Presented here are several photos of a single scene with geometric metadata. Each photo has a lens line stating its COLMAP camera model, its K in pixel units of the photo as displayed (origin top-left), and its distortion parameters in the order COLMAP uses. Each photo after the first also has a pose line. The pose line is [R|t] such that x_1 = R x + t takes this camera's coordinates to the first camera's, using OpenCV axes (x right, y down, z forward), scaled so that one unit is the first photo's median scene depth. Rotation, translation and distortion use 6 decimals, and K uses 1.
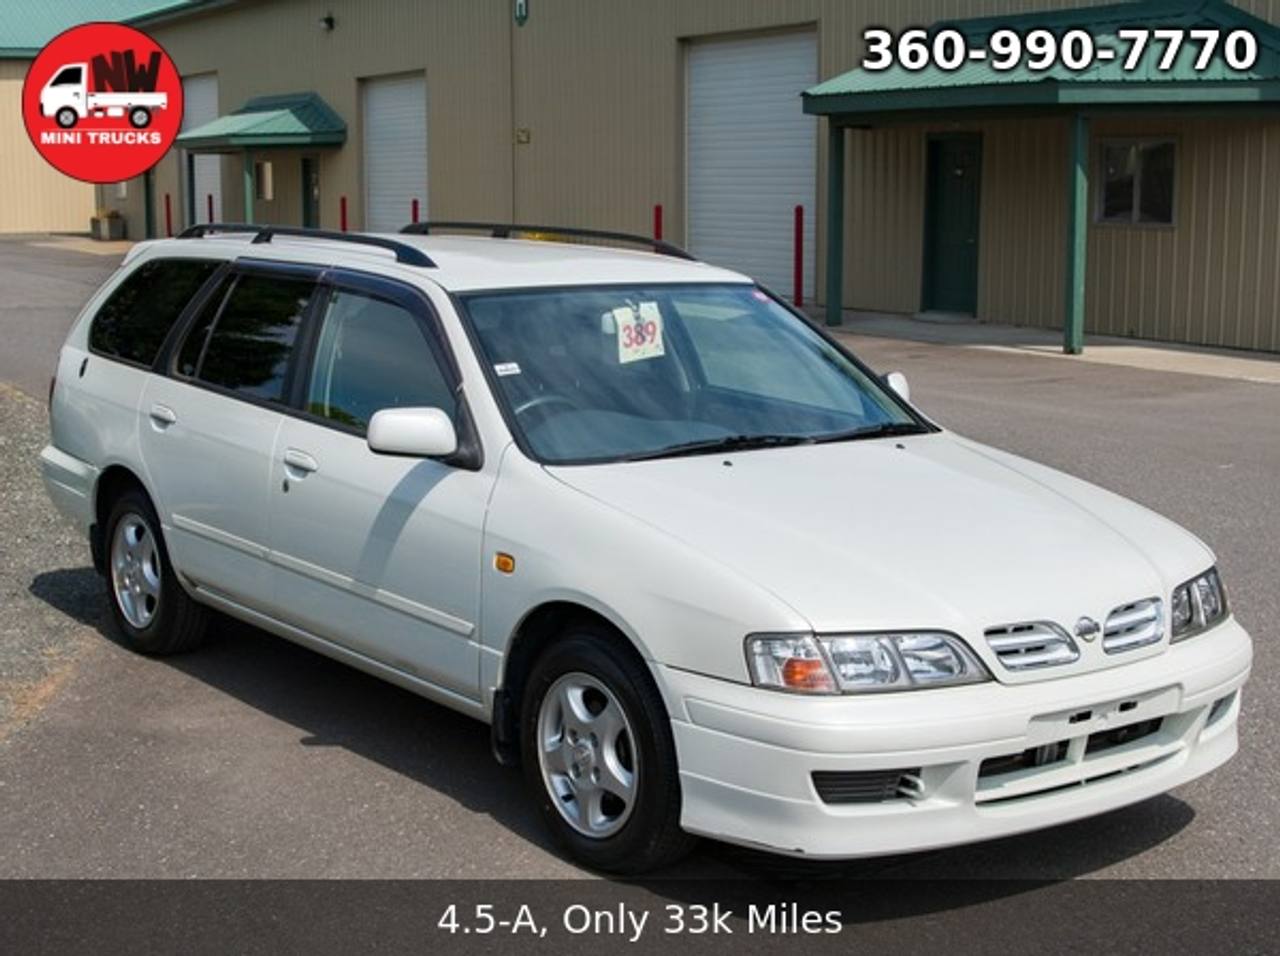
lens RADIAL K [[2146.1, 0, 639.0], [0, 2146.1, 481.0], [0, 0, 1]] dist [-0.083382, 0.000000]
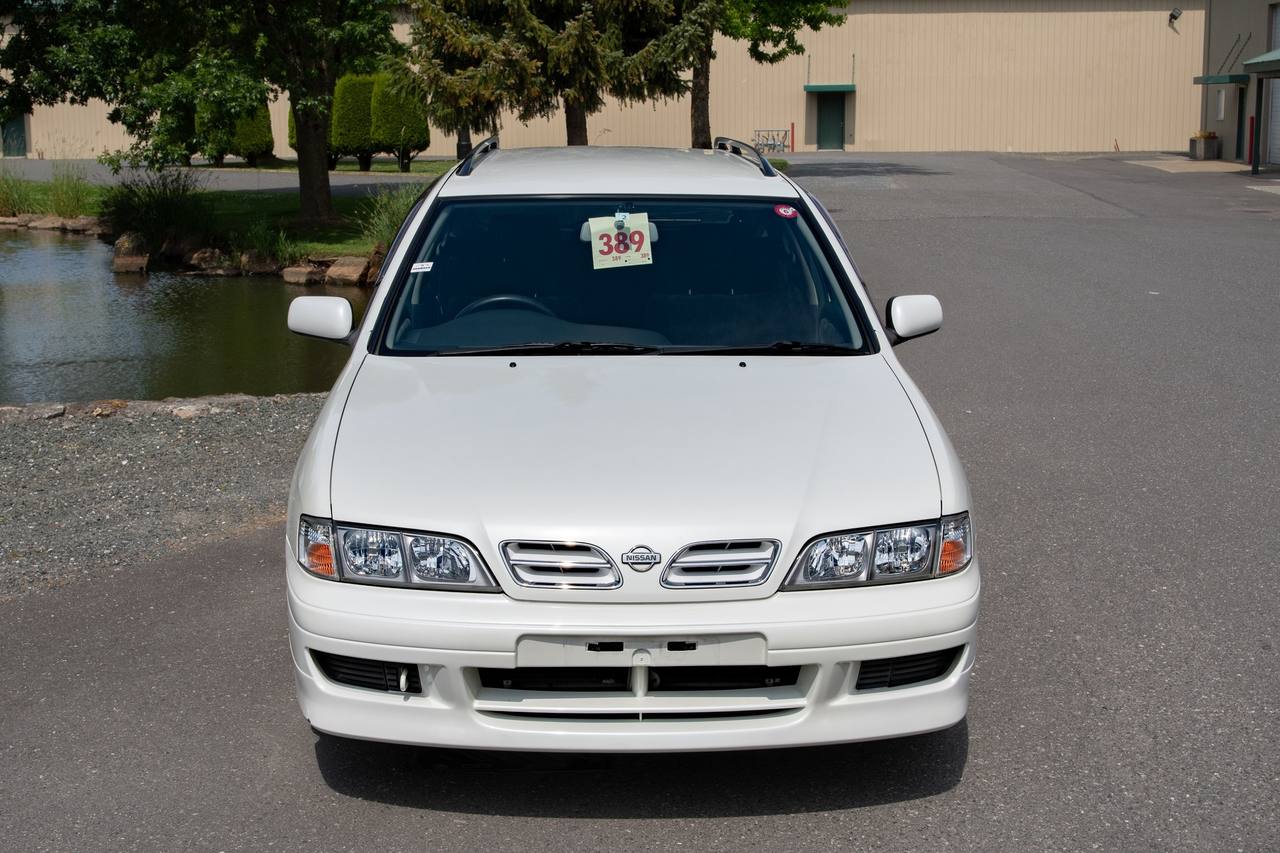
lens RADIAL K [[1894.0, 0, 640.1], [0, 1894.0, 428.7], [0, 0, 1]] dist [0.018825, 0.000000]
pose [[0.805919, 0.096228, -0.584153, 0.562318], [-0.079946, 0.995353, 0.053668, -0.027942], [0.586603, 0.003449, 0.809867, 0.246604]]
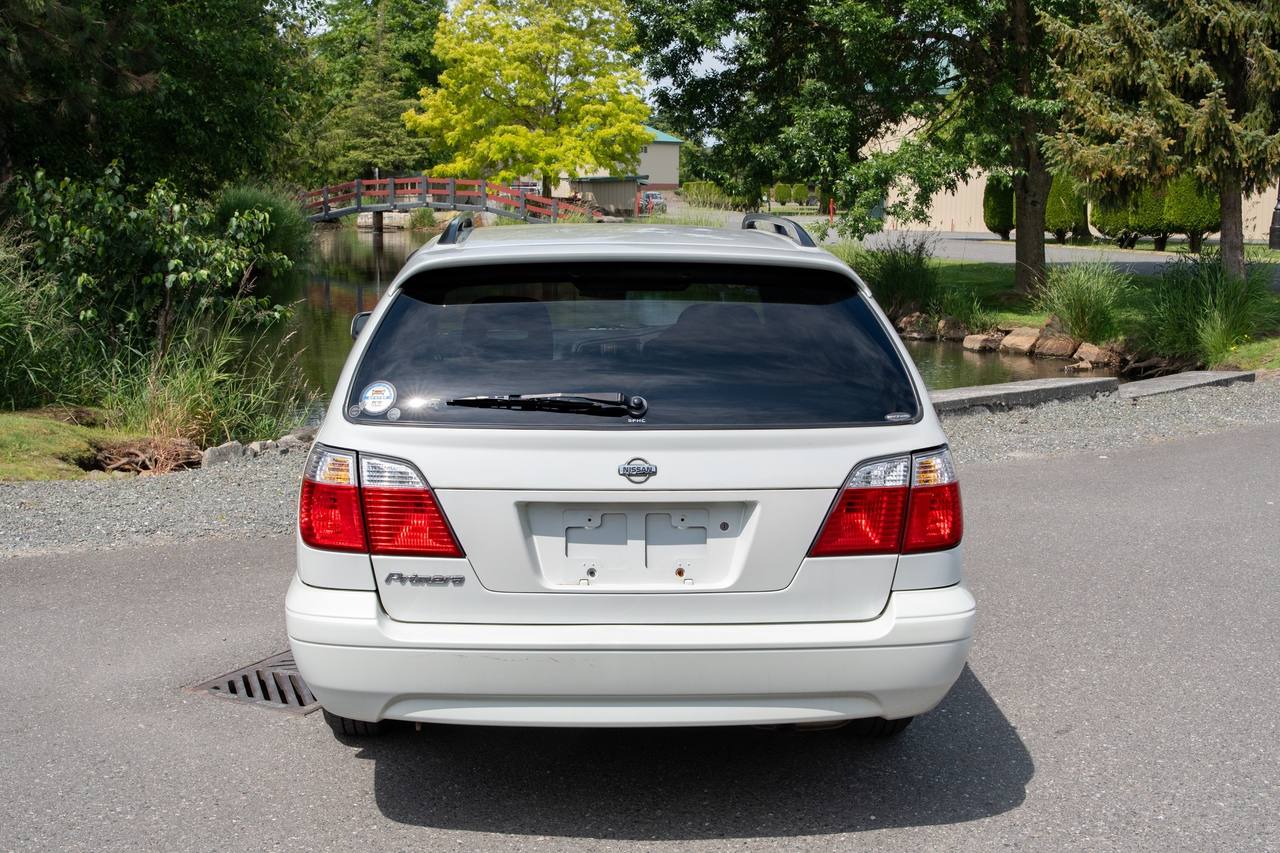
lens RADIAL K [[1894.0, 0, 667.2], [0, 1894.0, 390.3], [0, 0, 1]] dist [0.018825, 0.000000]
pose [[0.415042, 0.106155, -0.903588, 1.012800], [-0.145070, 0.988185, 0.049459, -0.078678], [0.898162, 0.110556, 0.425538, 0.668035]]
